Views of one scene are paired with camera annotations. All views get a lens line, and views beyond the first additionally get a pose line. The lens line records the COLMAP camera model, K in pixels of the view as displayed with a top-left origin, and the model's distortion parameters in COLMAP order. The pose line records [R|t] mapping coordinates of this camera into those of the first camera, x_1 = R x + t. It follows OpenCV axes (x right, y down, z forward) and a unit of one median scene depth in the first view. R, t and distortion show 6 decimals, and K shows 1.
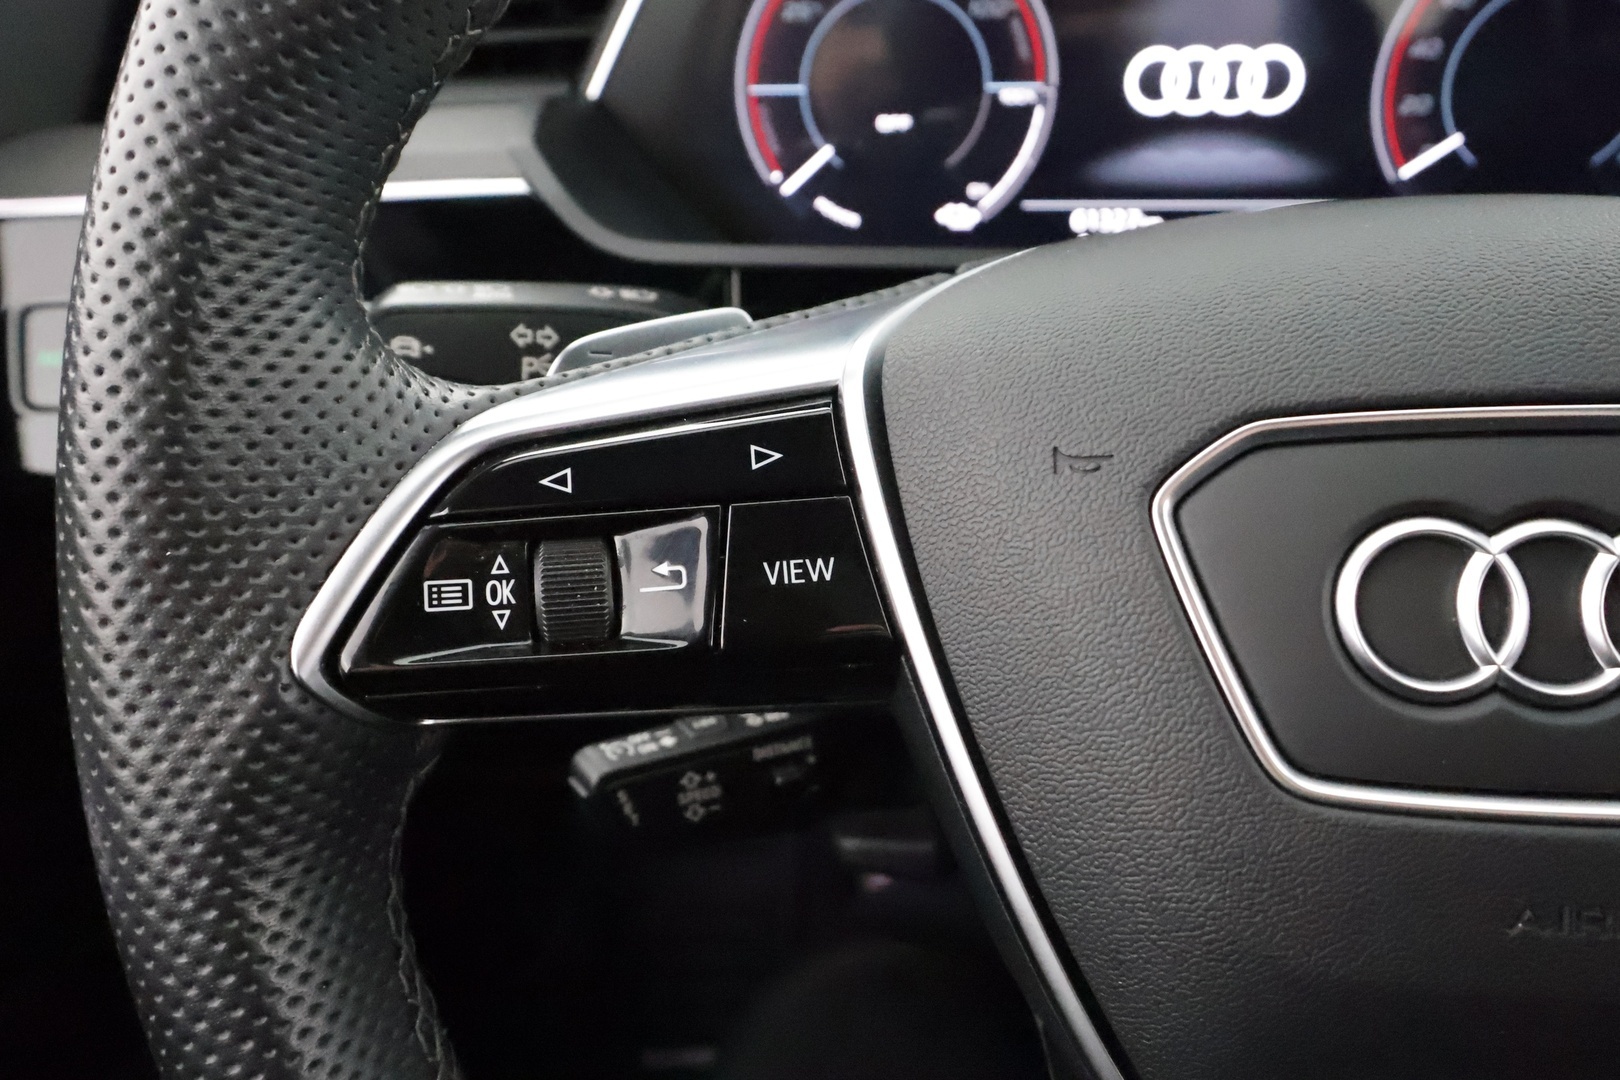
lens RADIAL K [[1309.9, 0, 818.2], [0, 1309.9, 531.8], [0, 0, 1]] dist [-0.007016, -0.007362]
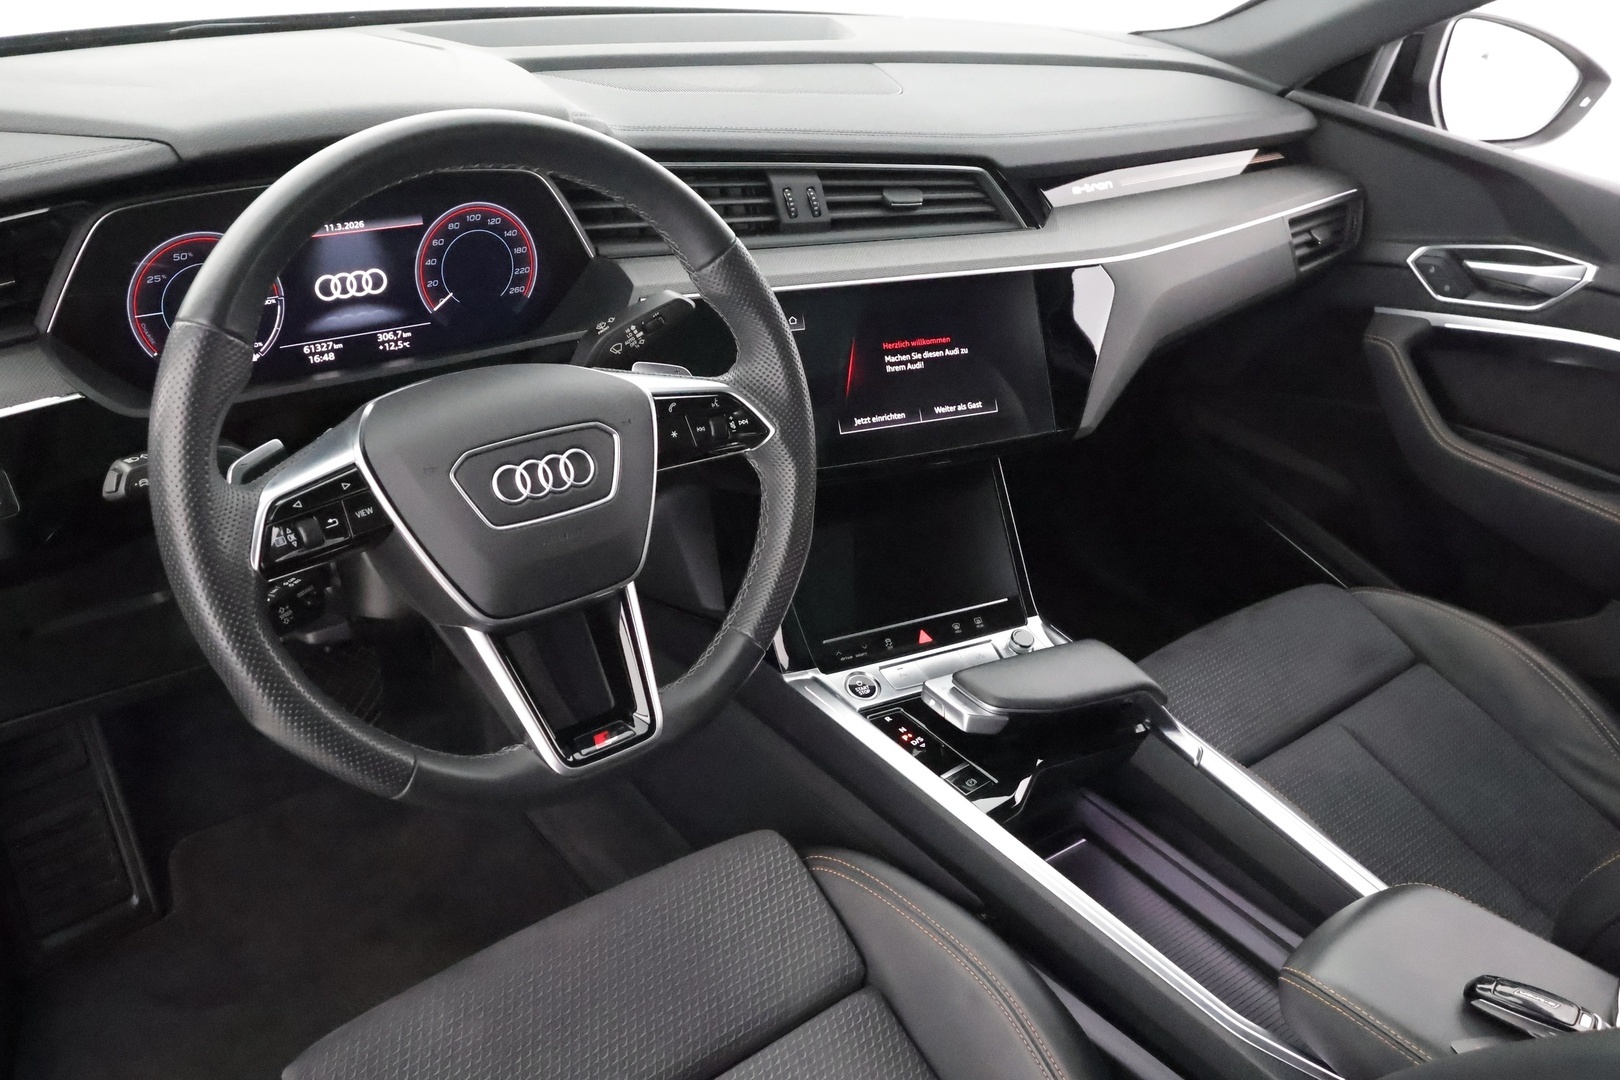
lens RADIAL K [[1309.9, 0, 813.5], [0, 1309.9, 544.6], [0, 0, 1]] dist [-0.007016, -0.007362]
pose [[0.713794, -0.263939, 0.648718, -1.486827], [0.197732, 0.964533, 0.174865, -0.272613], [-0.671863, 0.003455, 0.740667, -2.558953]]
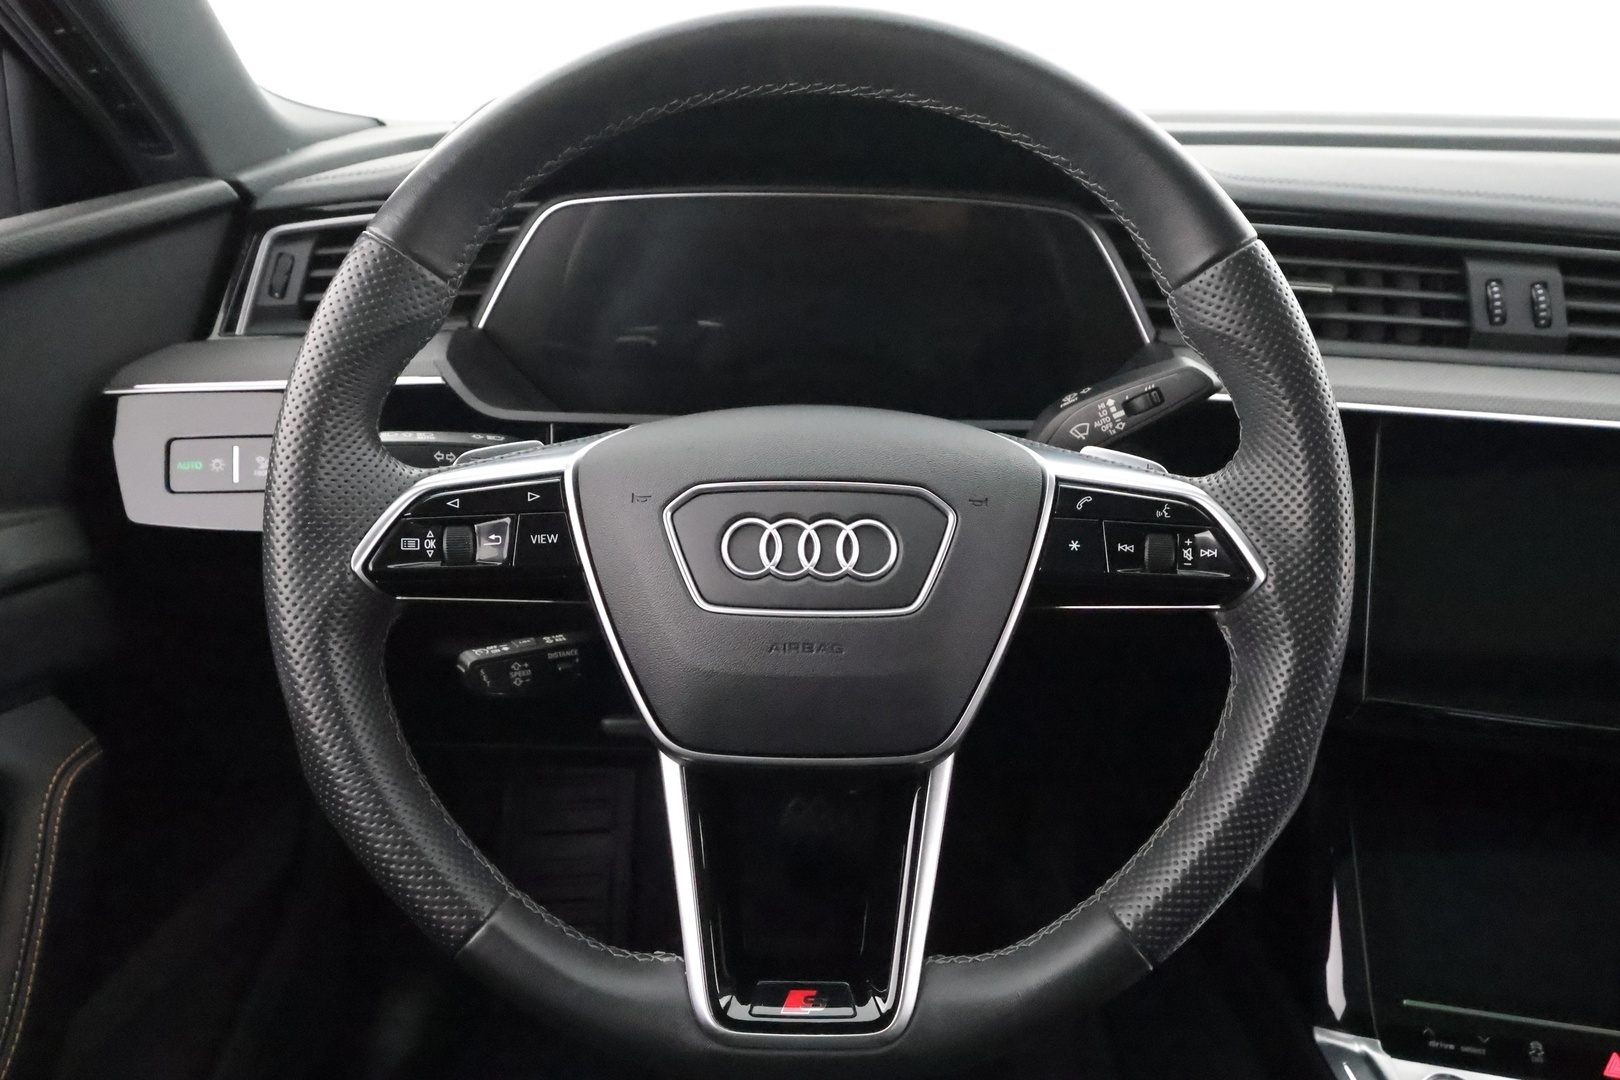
lens RADIAL K [[1187.6, 0, 813.9], [0, 1187.6, 538.9], [0, 0, 1]] dist [-0.006379, 0.008641]
pose [[0.995442, 0.019448, 0.093366, 0.288341], [-0.012355, 0.997034, -0.075958, 0.194481], [-0.094566, 0.074459, 0.992730, -1.373888]]
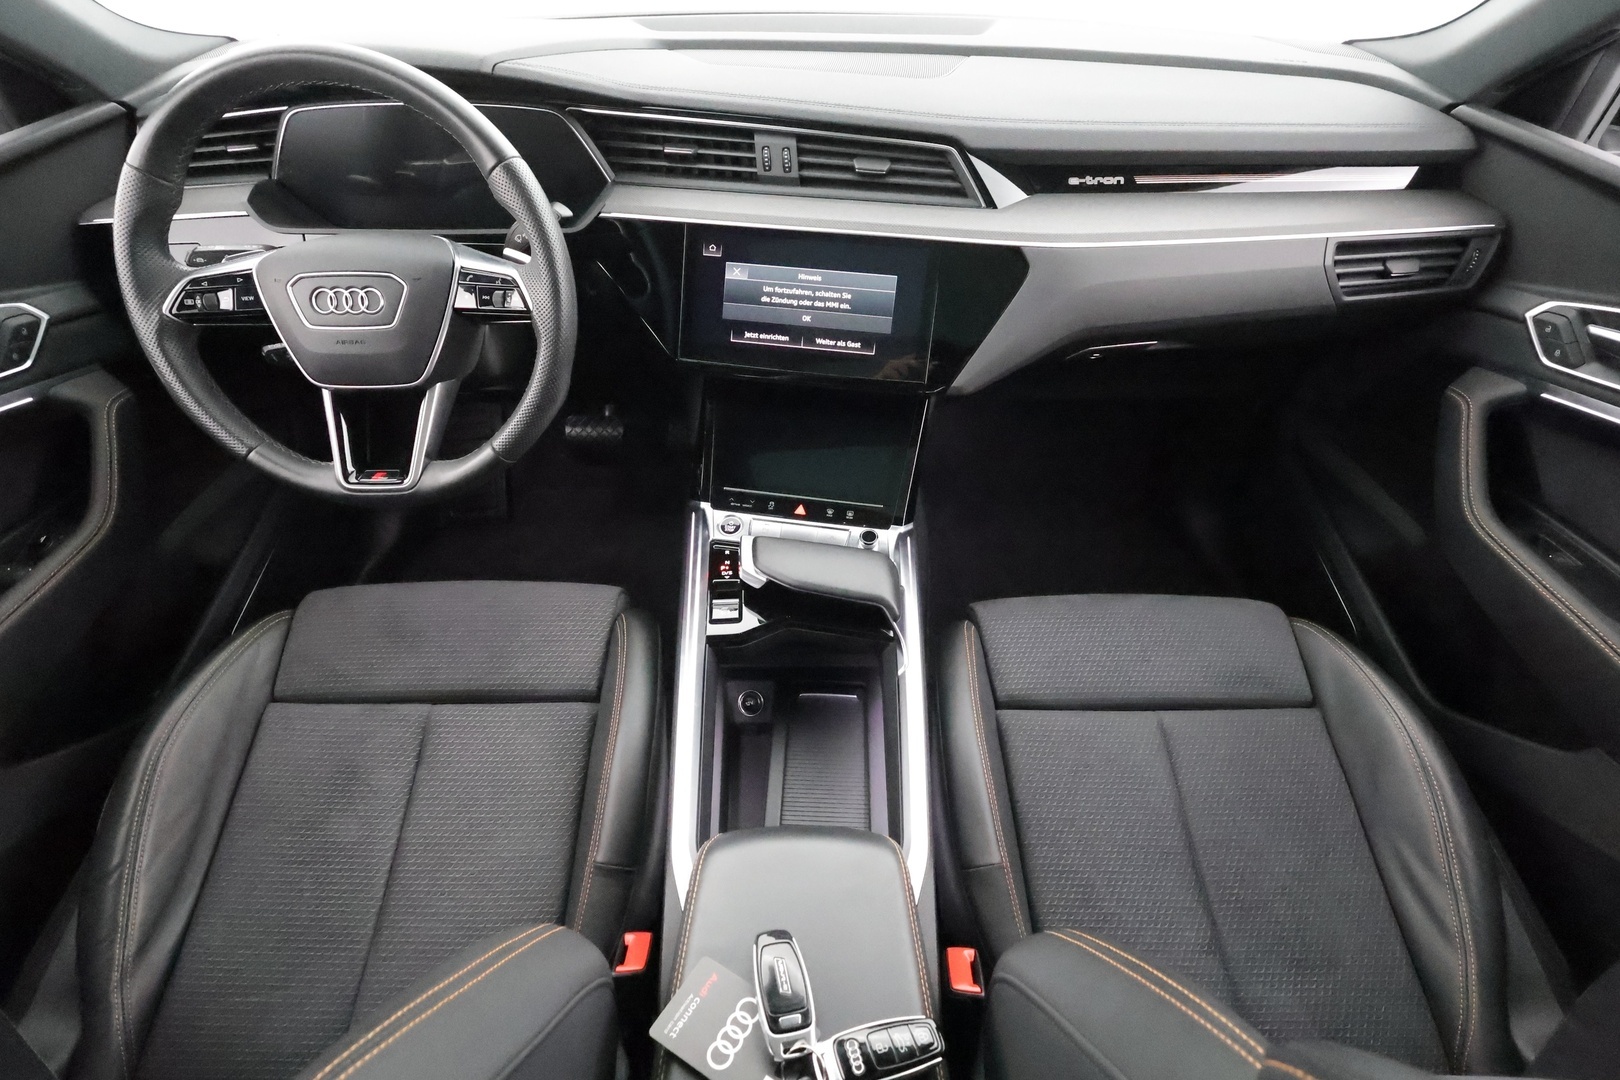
lens RADIAL K [[777.4, 0, 823.2], [0, 777.4, 544.2], [0, 0, 1]] dist [0.003510, -0.001029]
pose [[0.994302, -0.037716, 0.099707, 2.246089], [0.008776, 0.961107, 0.276038, 0.151144], [-0.106240, -0.273590, 0.955961, -3.133170]]
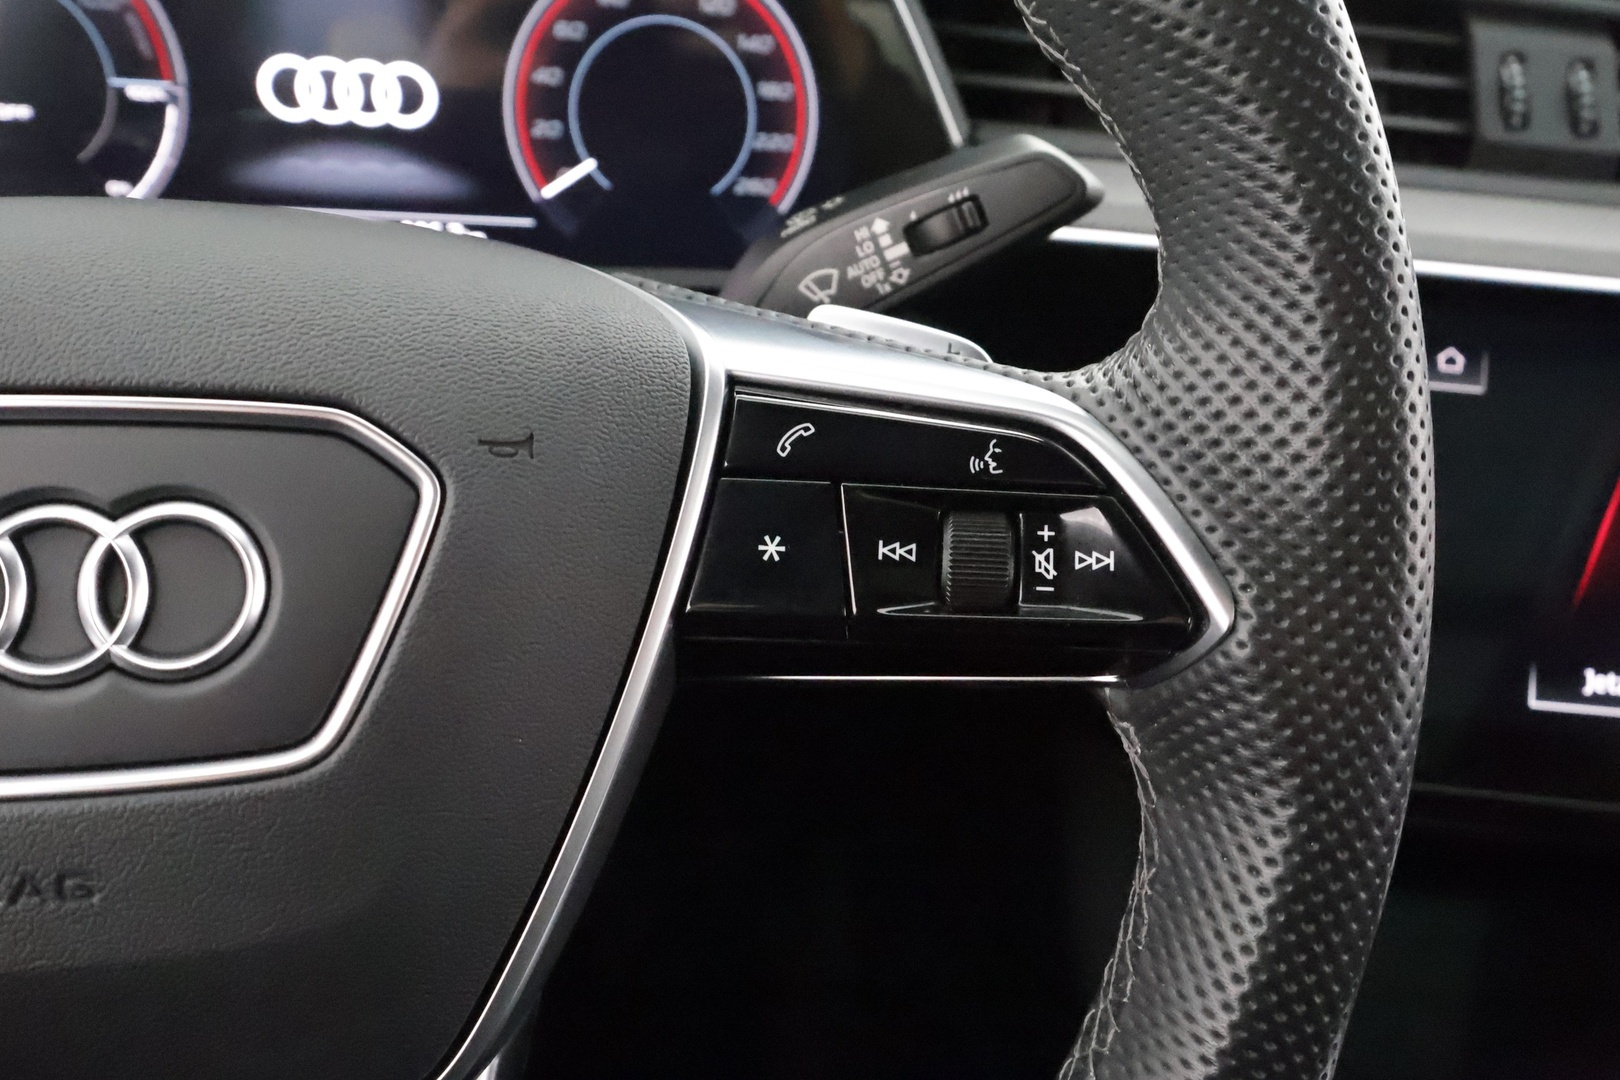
lens RADIAL K [[1309.9, 0, 840.8], [0, 1309.9, 528.3], [0, 0, 1]] dist [-0.007016, -0.007362]
pose [[0.963603, -0.007562, 0.267232, 0.779552], [0.012971, 0.999745, -0.018481, 0.034818], [-0.267024, 0.021275, 0.963455, -0.145283]]
